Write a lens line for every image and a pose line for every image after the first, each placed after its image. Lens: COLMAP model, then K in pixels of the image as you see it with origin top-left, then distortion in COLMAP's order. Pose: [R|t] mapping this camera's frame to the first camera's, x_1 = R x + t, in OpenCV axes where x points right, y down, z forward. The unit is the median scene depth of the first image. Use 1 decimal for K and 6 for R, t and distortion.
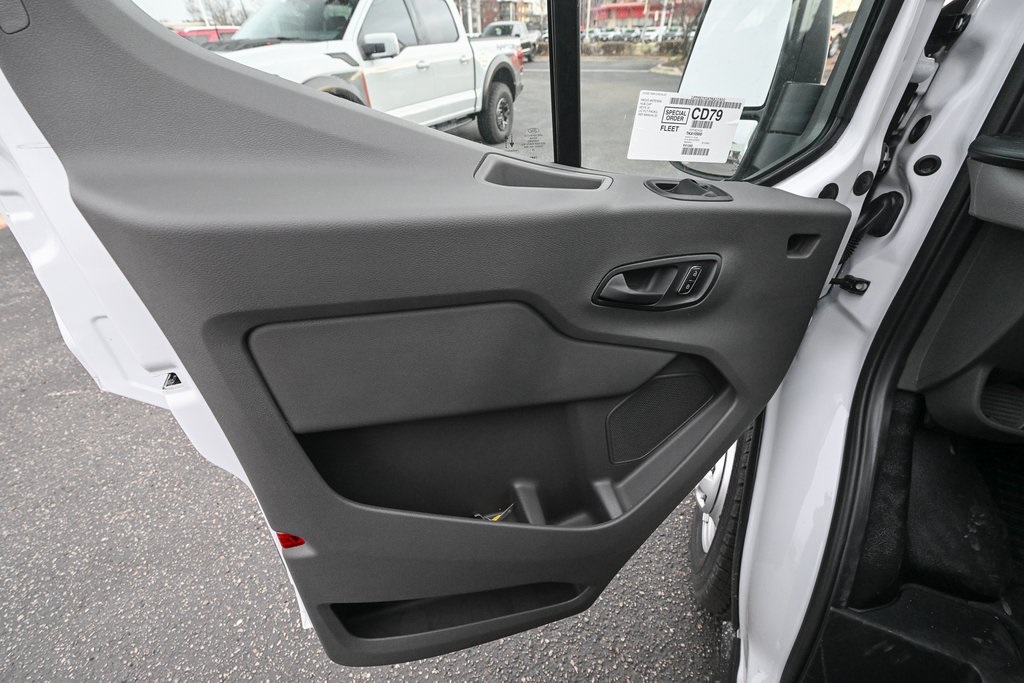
lens RADIAL K [[421.6, 0, 507.3], [0, 421.6, 341.0], [0, 0, 1]] dist [0.000410, 0.000032]
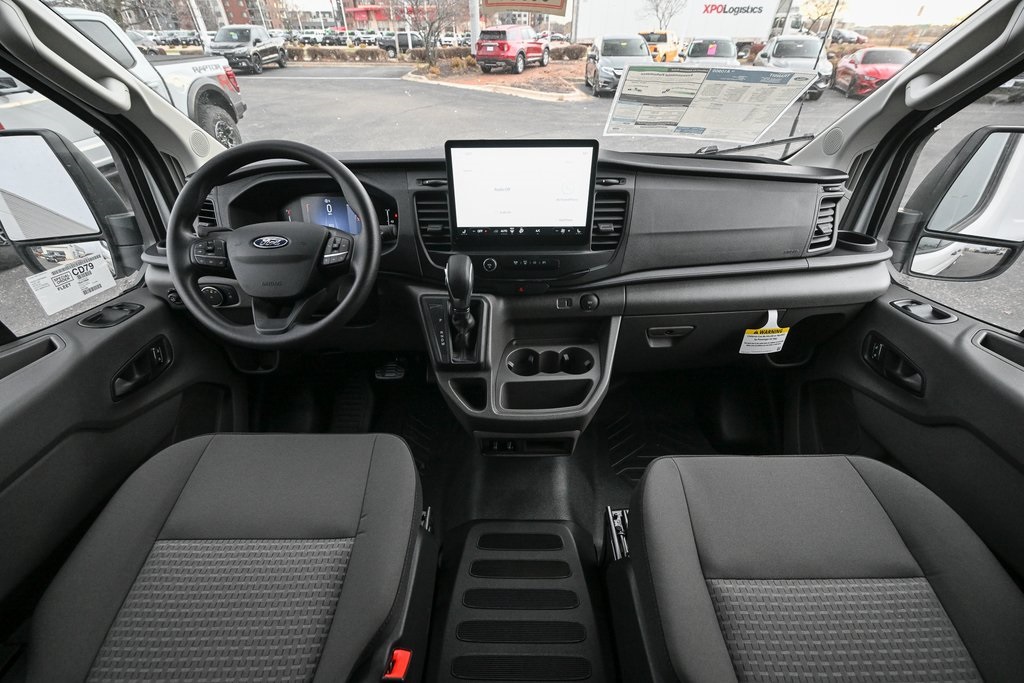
lens RADIAL K [[399.0, 0, 512.9], [0, 399.0, 339.8], [0, 0, 1]] dist [-0.000848, -0.000211]
pose [[0.898013, -0.245106, 0.365372, 0.135281], [0.236147, 0.969209, 0.069782, 0.017267], [-0.371225, 0.023617, 0.928242, -0.104728]]
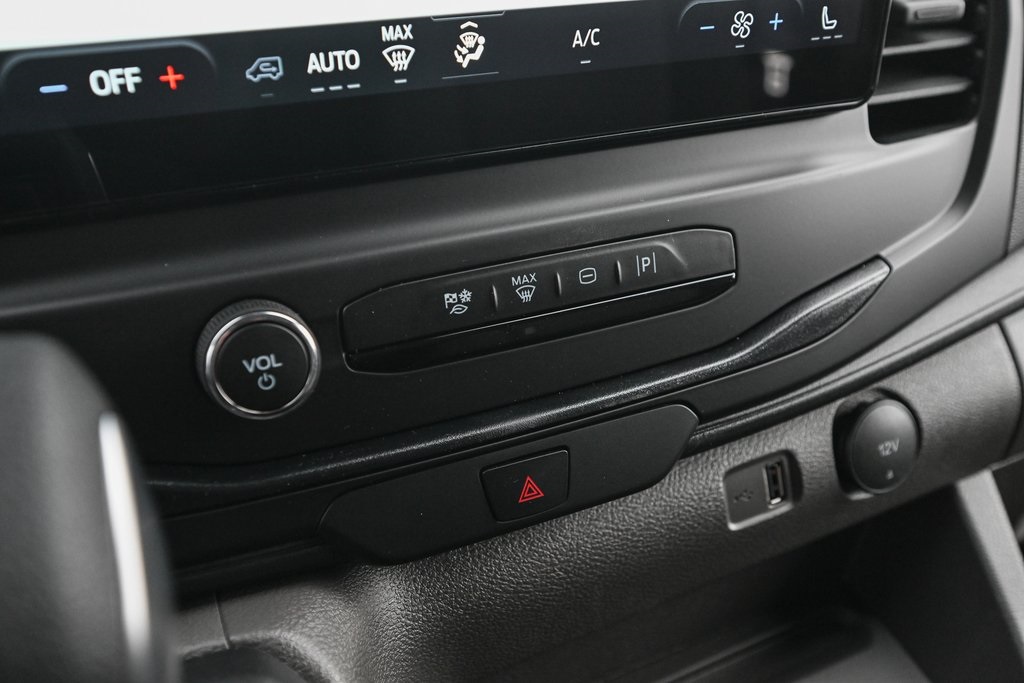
lens RADIAL K [[876.2, 0, 510.4], [0, 876.2, 337.3], [0, 0, 1]] dist [-0.002640, -0.002415]
pose [[0.637175, -0.367984, 0.677198, 0.162920], [0.415811, 0.903941, 0.099959, 0.002295], [-0.648930, 0.217895, 0.728980, -0.021366]]
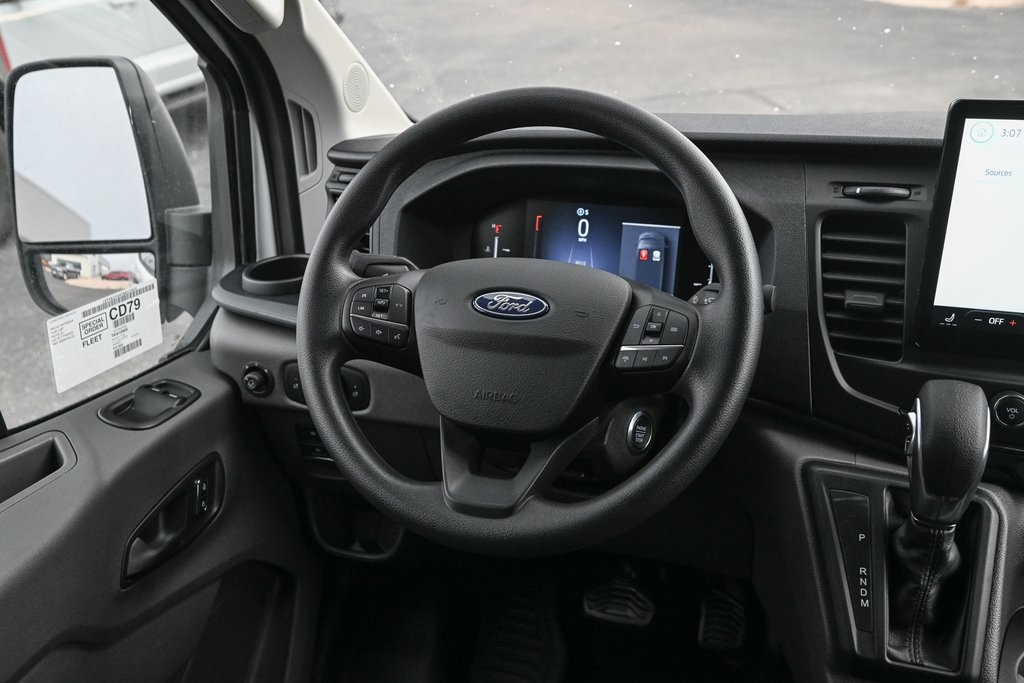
lens RADIAL K [[876.2, 0, 510.4], [0, 876.2, 337.3], [0, 0, 1]] dist [-0.002640, -0.002415]
pose [[0.992003, -0.067964, 0.106352, 0.112973], [0.083958, 0.984502, -0.153973, 0.004822], [-0.094239, 0.161671, 0.982335, -0.084683]]
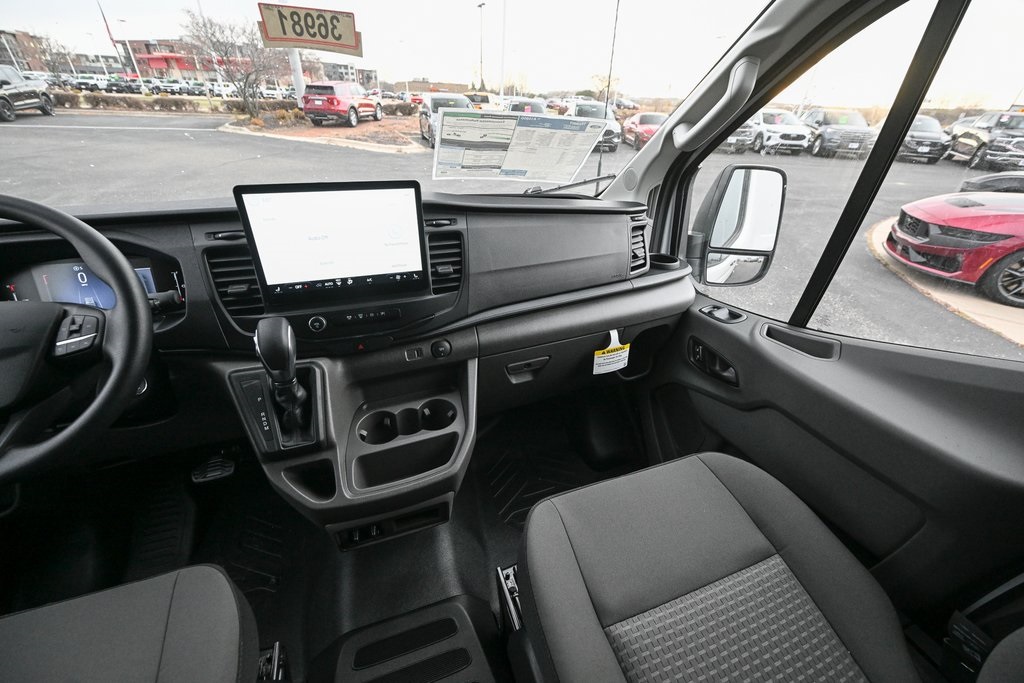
lens RADIAL K [[398.5, 0, 509.5], [0, 398.5, 339.9], [0, 0, 1]] dist [-0.002480, 0.000324]
pose [[0.697382, -0.325171, 0.638688, 0.145883], [0.370636, 0.926363, 0.066936, 0.017431], [-0.613423, 0.190041, 0.766549, -0.099601]]
